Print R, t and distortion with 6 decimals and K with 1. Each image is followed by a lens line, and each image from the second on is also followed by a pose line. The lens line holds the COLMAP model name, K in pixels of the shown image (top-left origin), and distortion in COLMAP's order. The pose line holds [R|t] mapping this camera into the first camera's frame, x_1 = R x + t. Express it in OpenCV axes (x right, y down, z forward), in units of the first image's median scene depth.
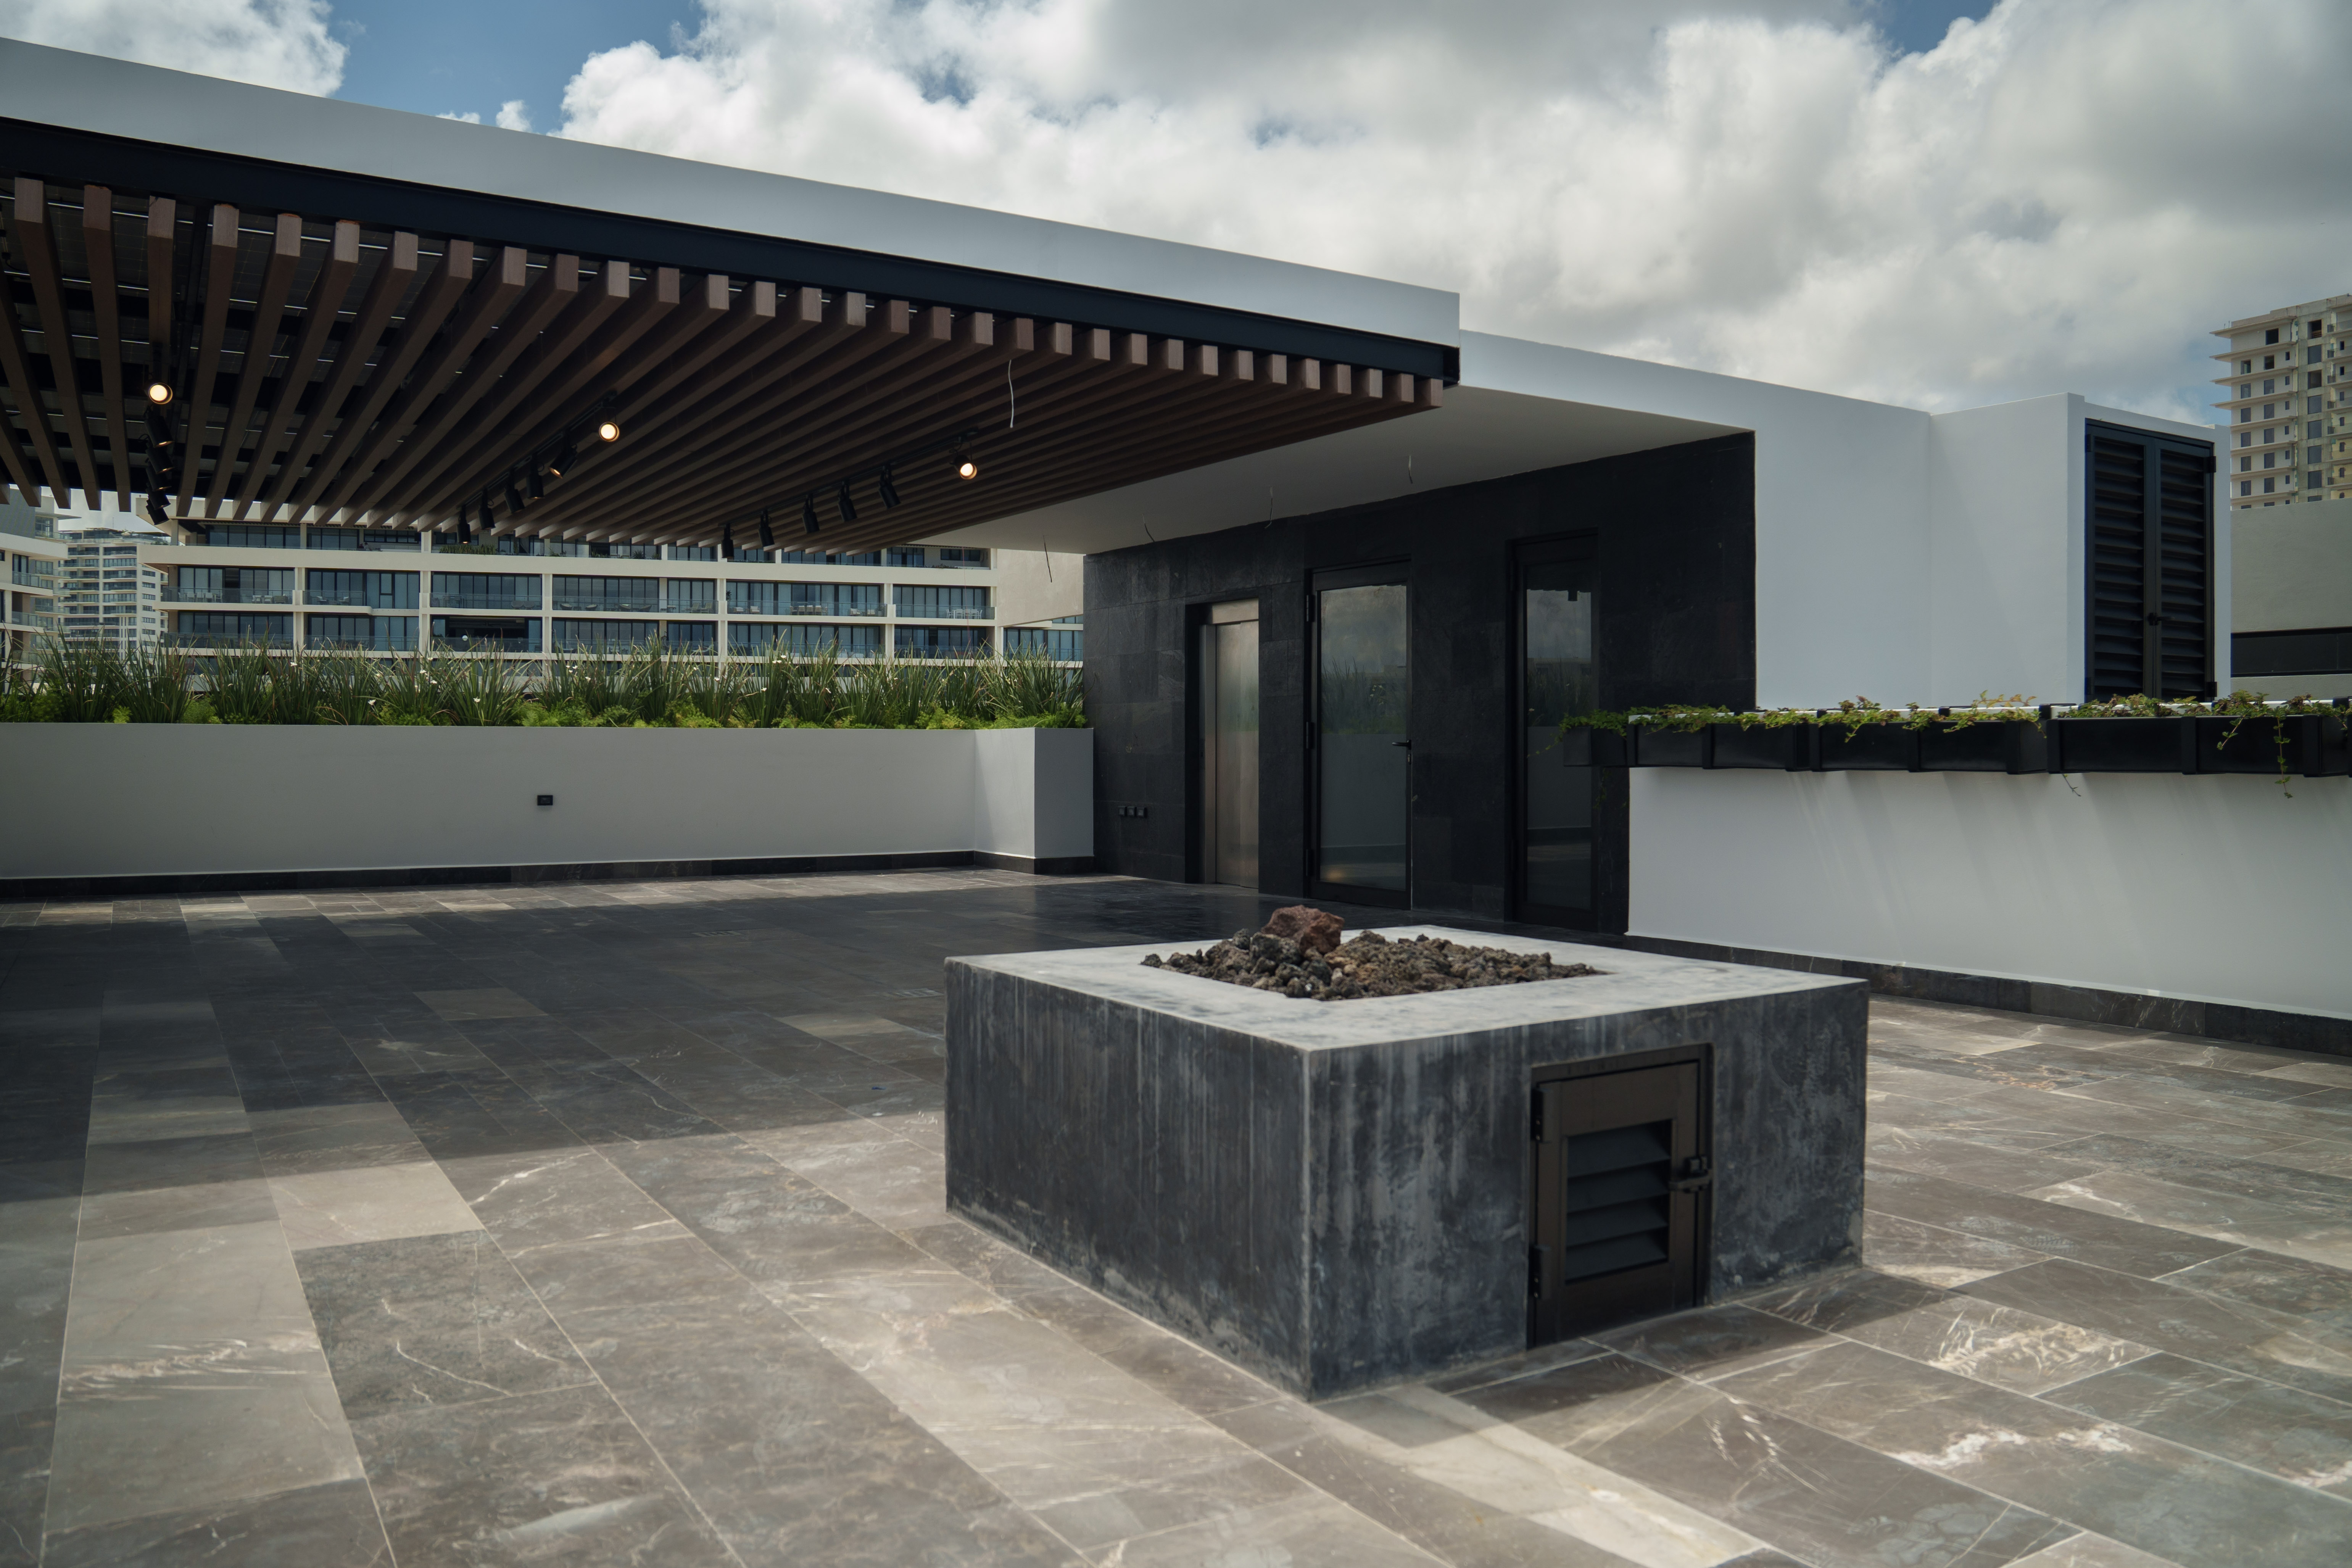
lens RADIAL K [[1800.6, 0, 1170.0], [0, 1800.6, 767.3], [0, 0, 1]] dist [-0.113591, 0.088076]
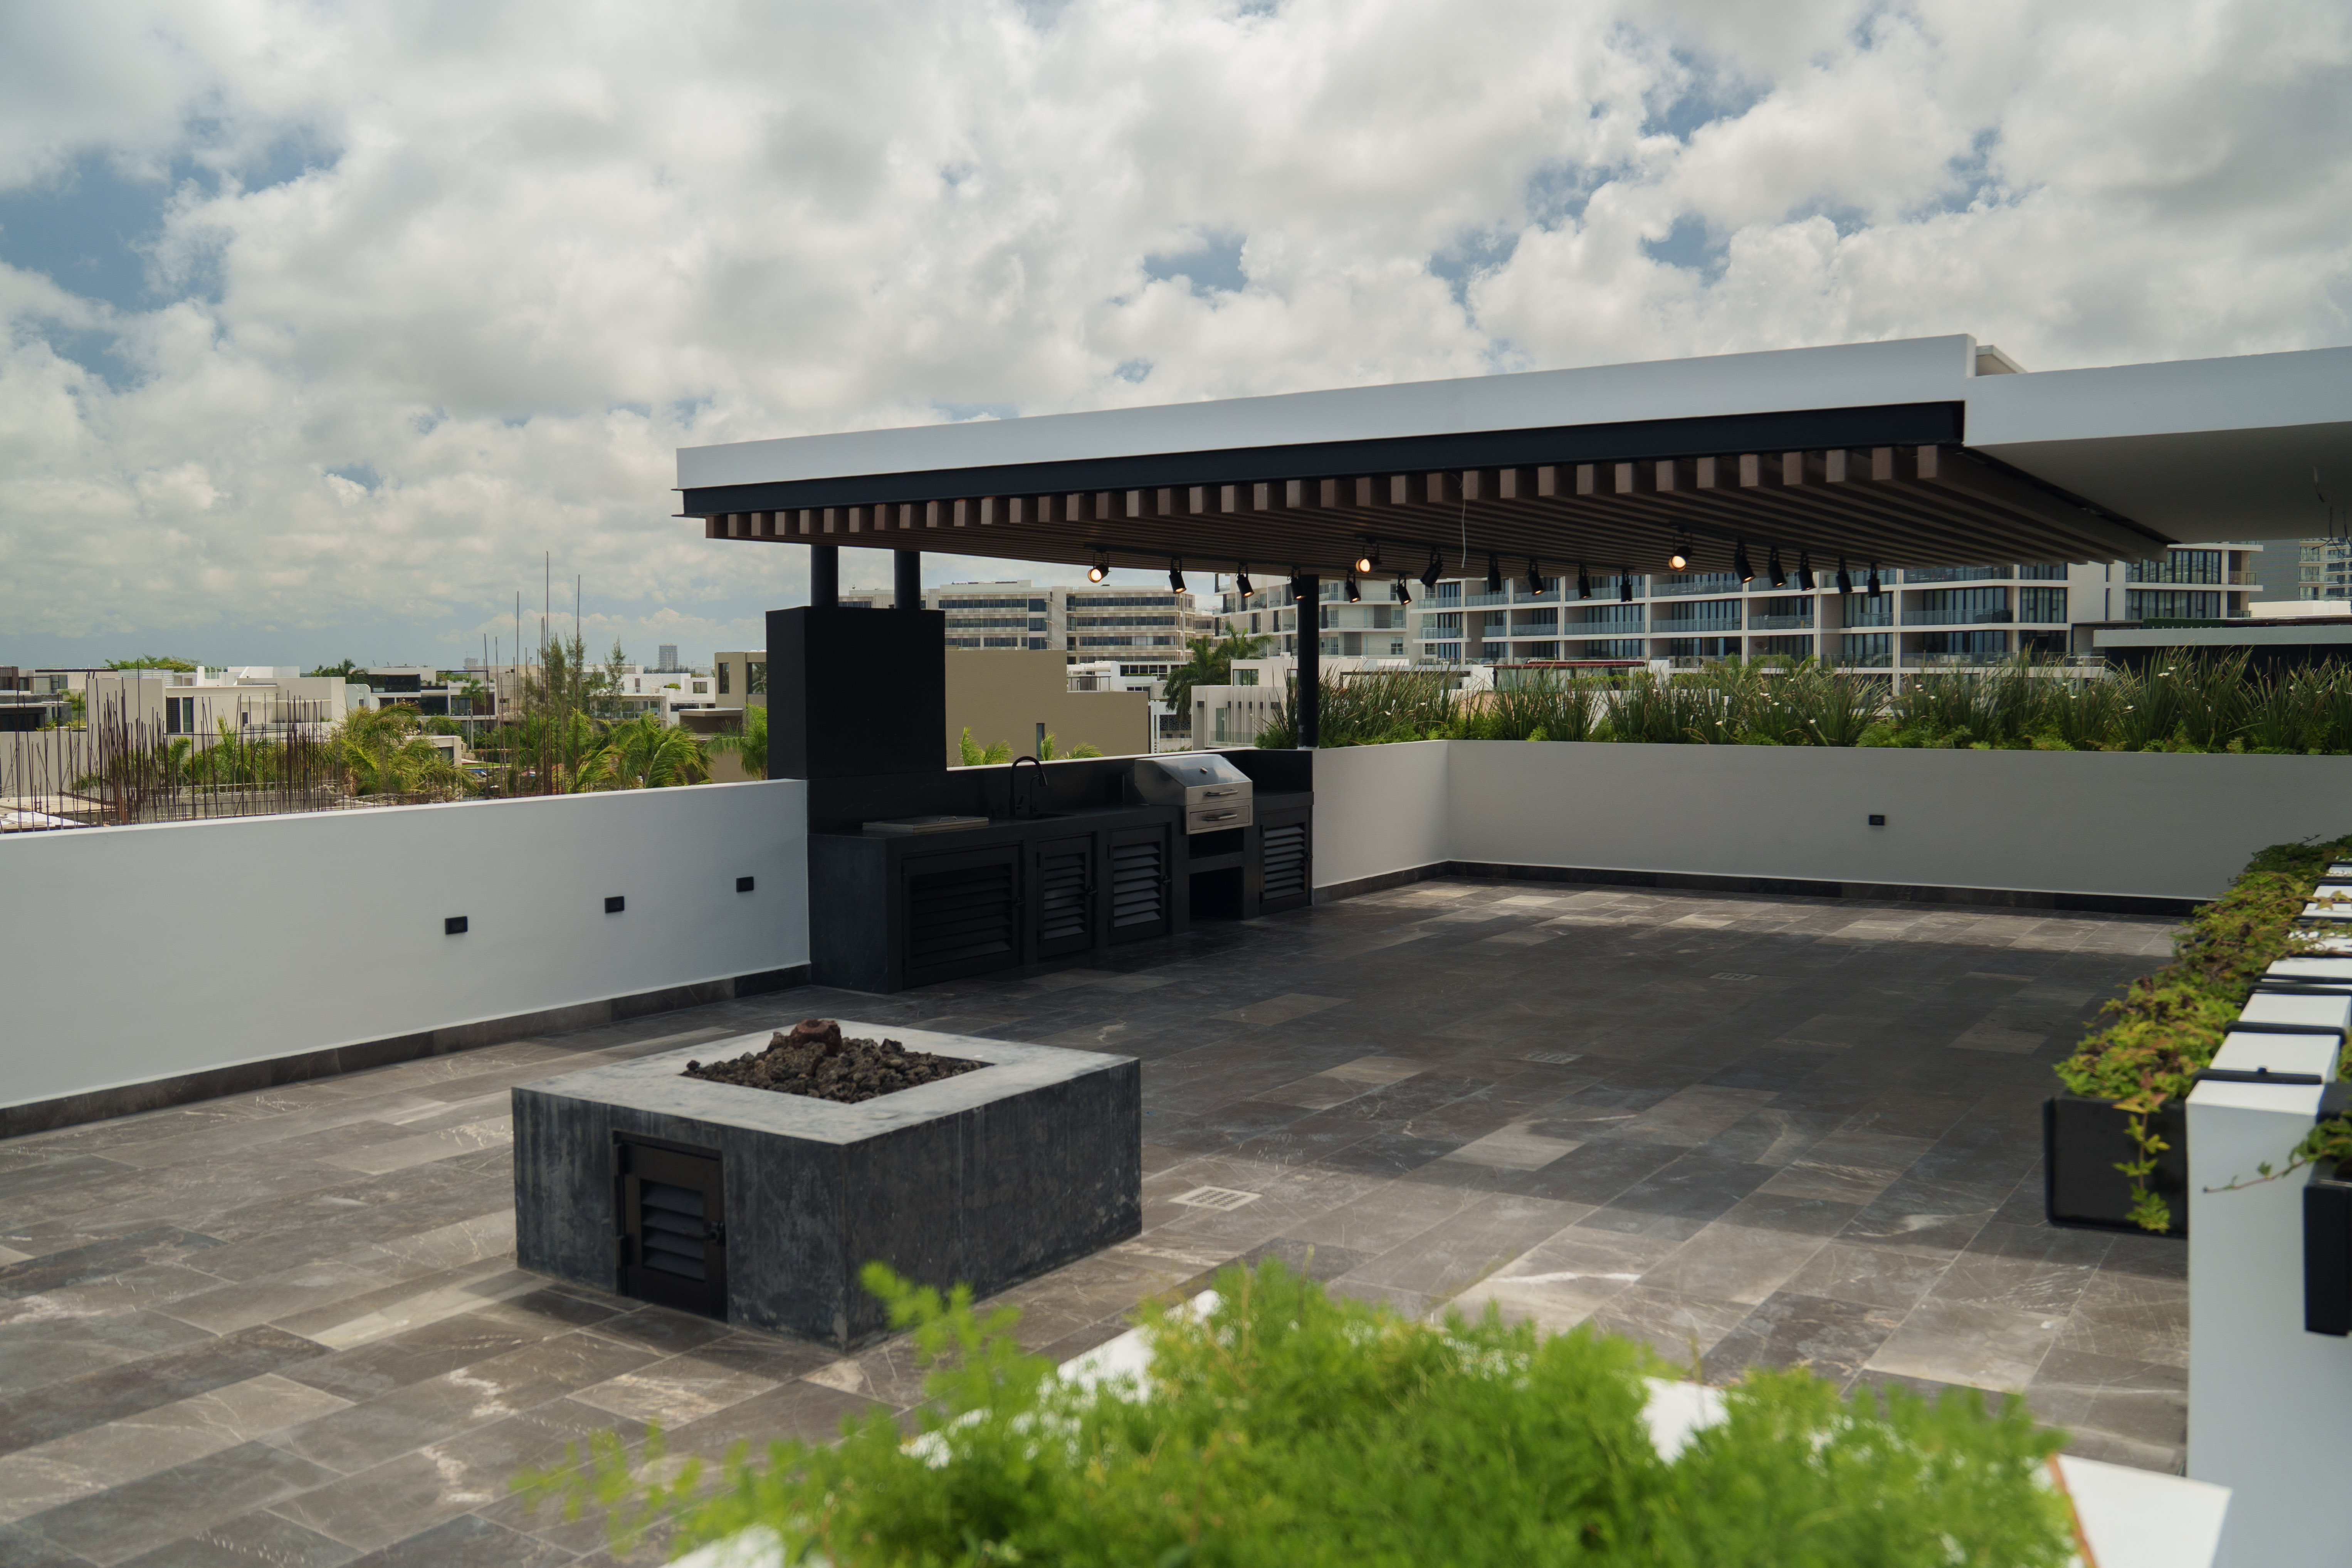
lens RADIAL K [[2037.0, 0, 1171.4], [0, 2037.0, 782.4], [0, 0, 1]] dist [-0.017934, 0.002113]
pose [[0.390284, 0.054930, -0.919055, 2.111219], [-0.003165, 0.998293, 0.058322, -0.270299], [0.920689, -0.019853, 0.389791, 0.714885]]
